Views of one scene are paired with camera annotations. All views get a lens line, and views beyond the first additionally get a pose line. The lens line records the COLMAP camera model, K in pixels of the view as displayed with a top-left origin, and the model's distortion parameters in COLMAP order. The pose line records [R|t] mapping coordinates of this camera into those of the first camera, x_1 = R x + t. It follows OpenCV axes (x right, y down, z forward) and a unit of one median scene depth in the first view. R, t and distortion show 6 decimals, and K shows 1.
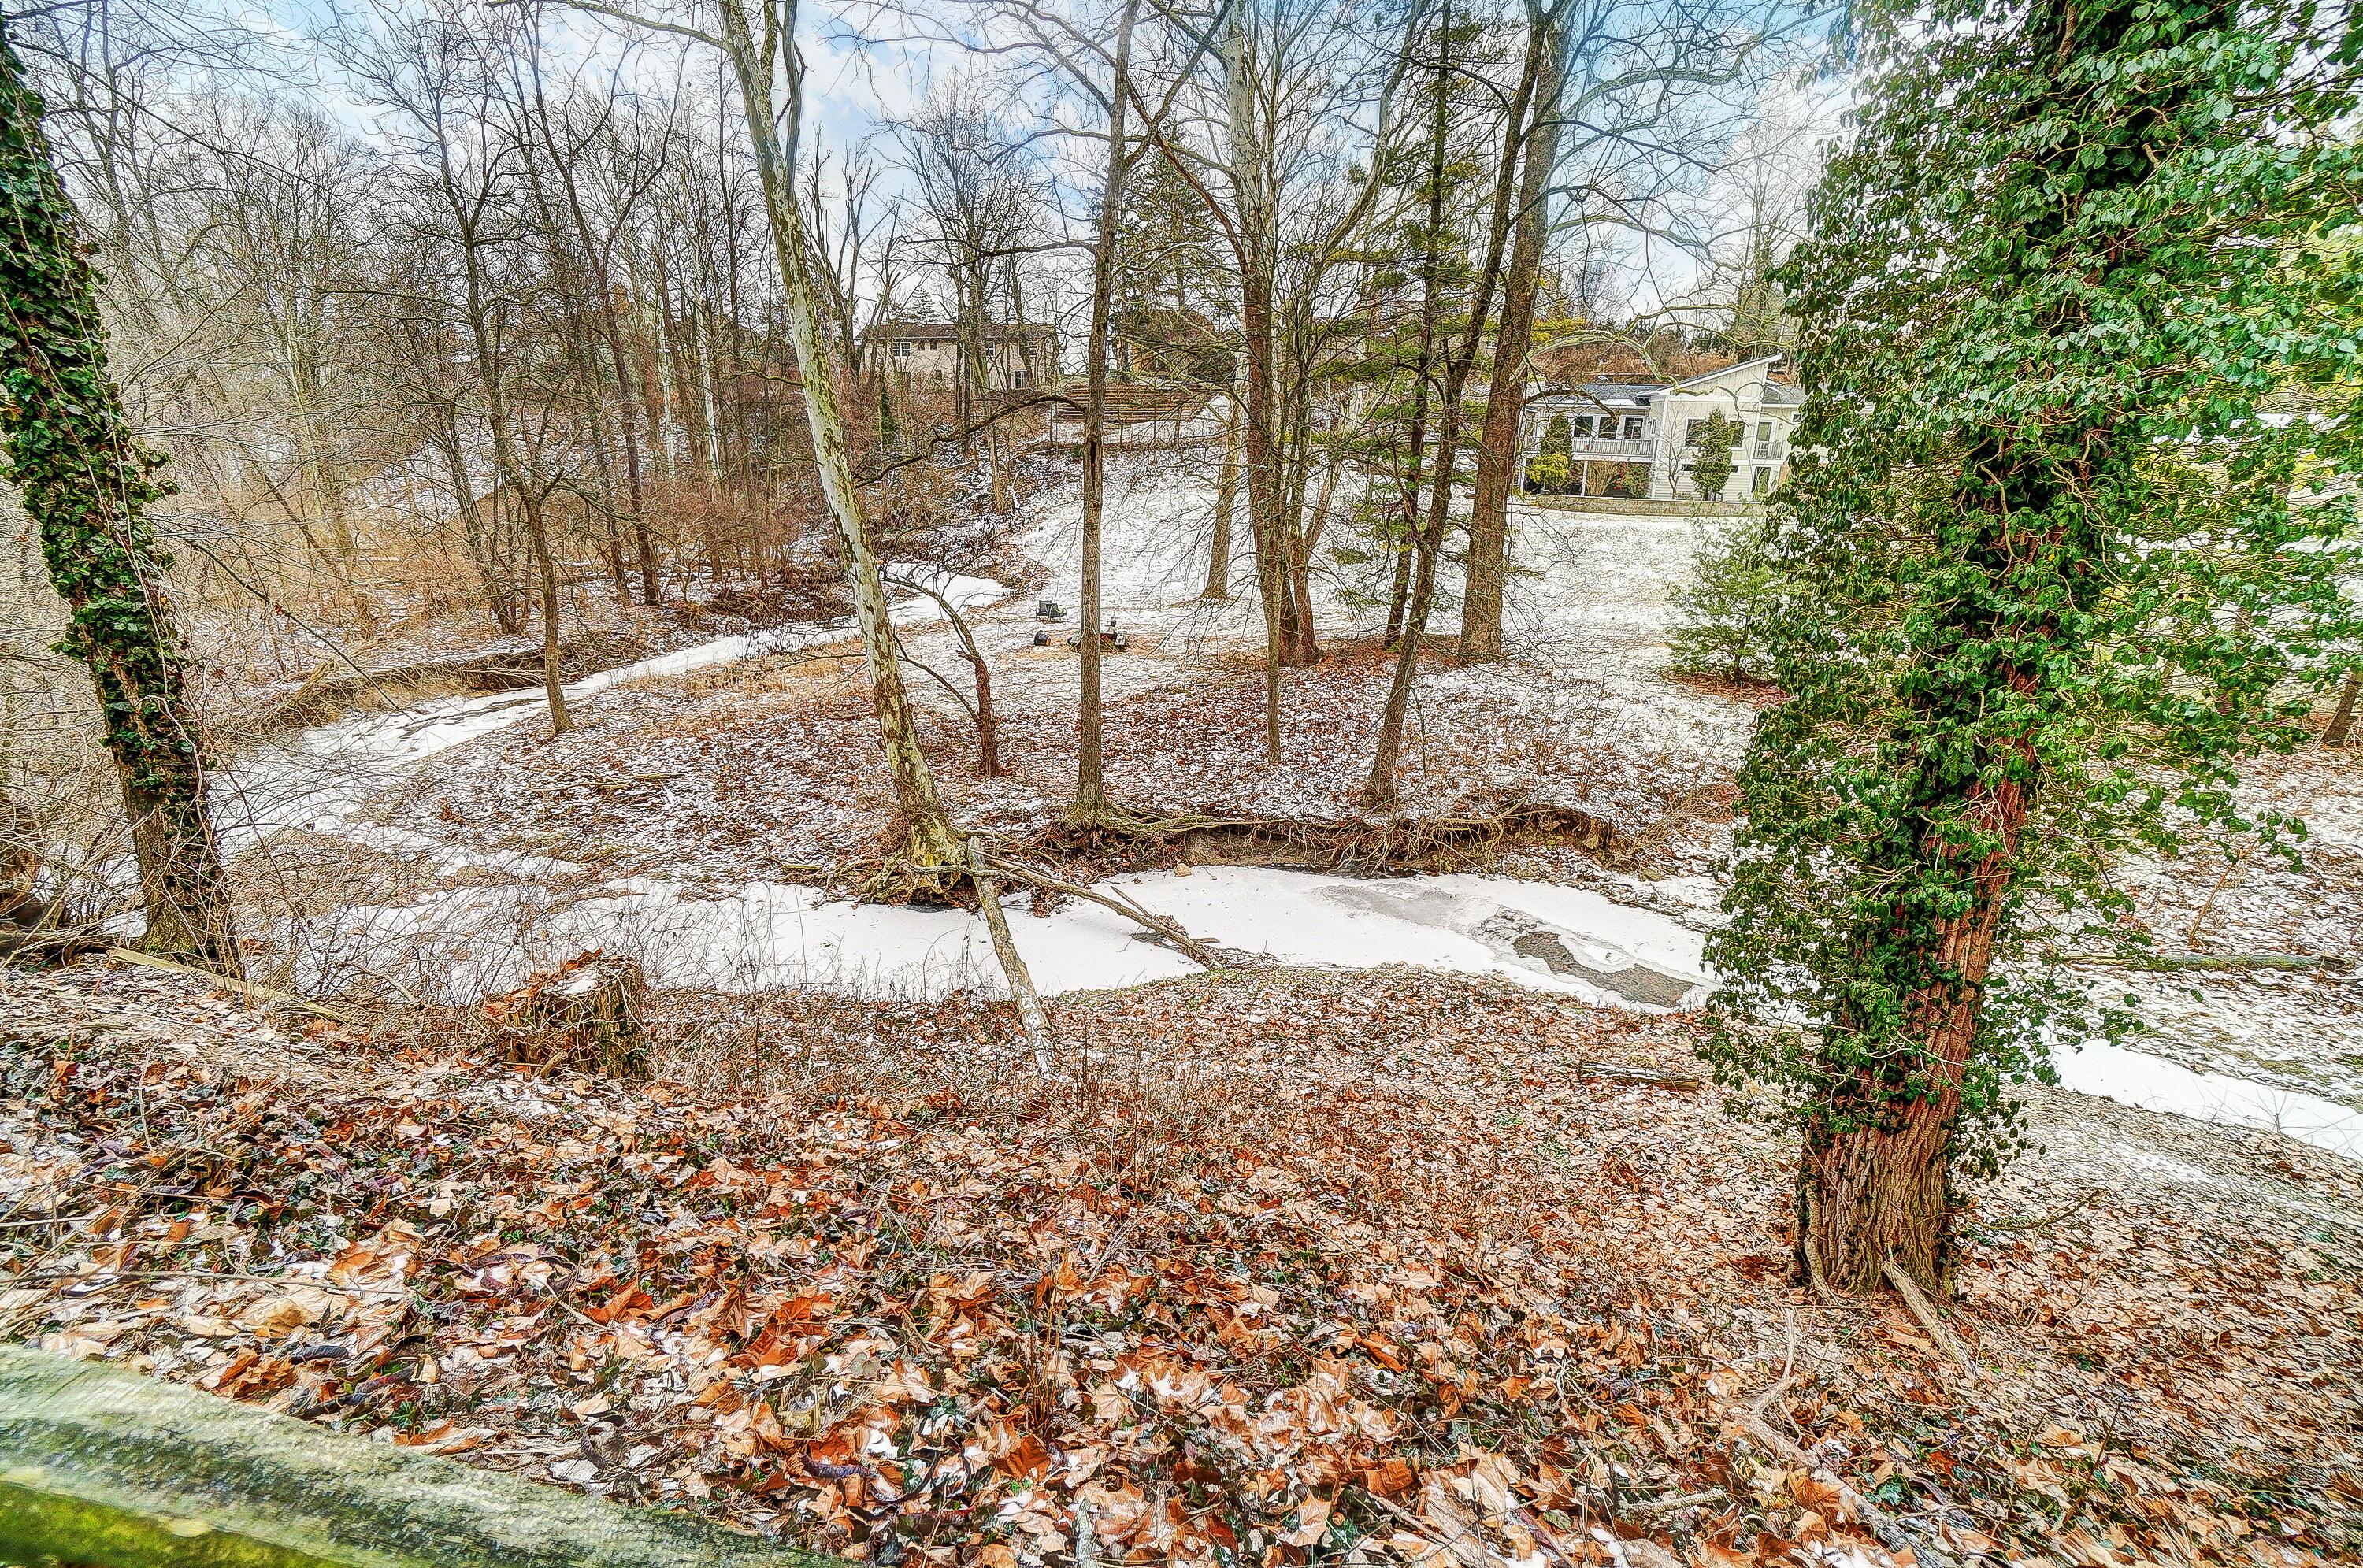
lens RADIAL K [[1035.5, 0, 1167.1], [0, 1035.5, 789.8], [0, 0, 1]] dist [-0.068181, 0.021311]
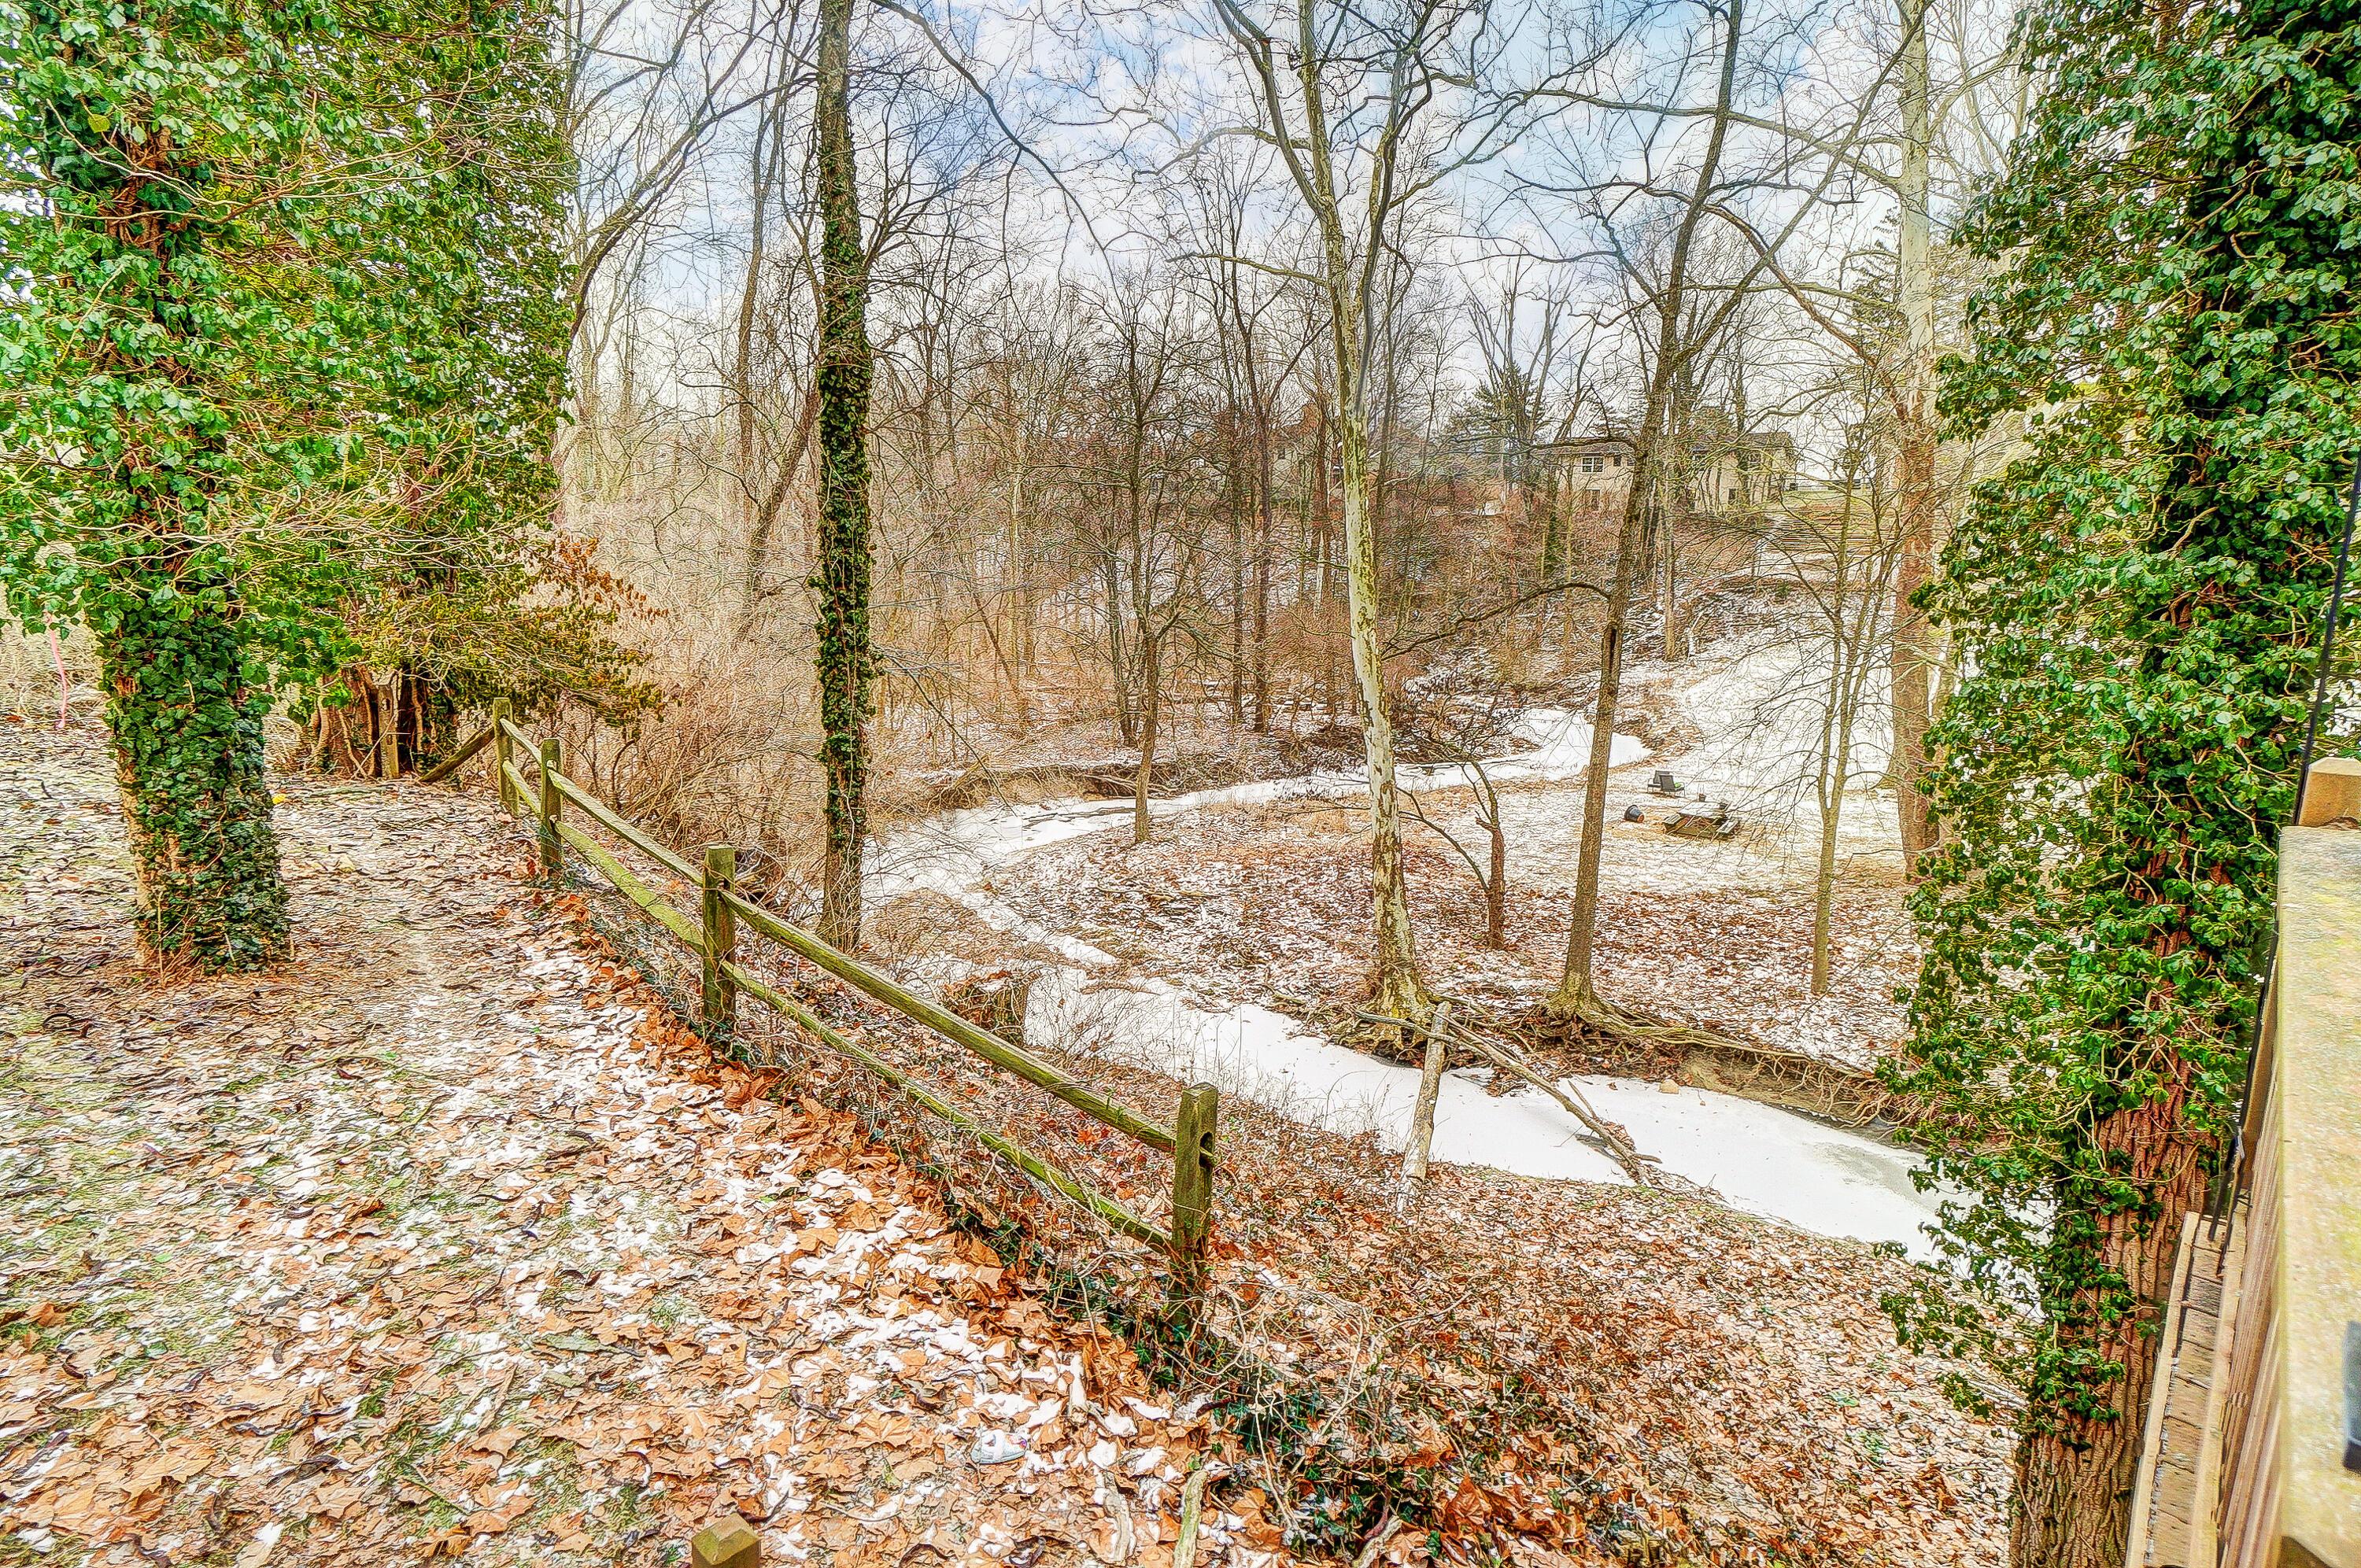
lens RADIAL K [[1251.2, 0, 1180.5], [0, 1251.2, 784.0], [0, 0, 1]] dist [-0.031785, 0.003204]
pose [[0.841022, 0.109151, -0.529876, 0.203008], [-0.184836, 0.978471, -0.091814, -0.002652], [0.508447, 0.175157, 0.843091, -0.181988]]
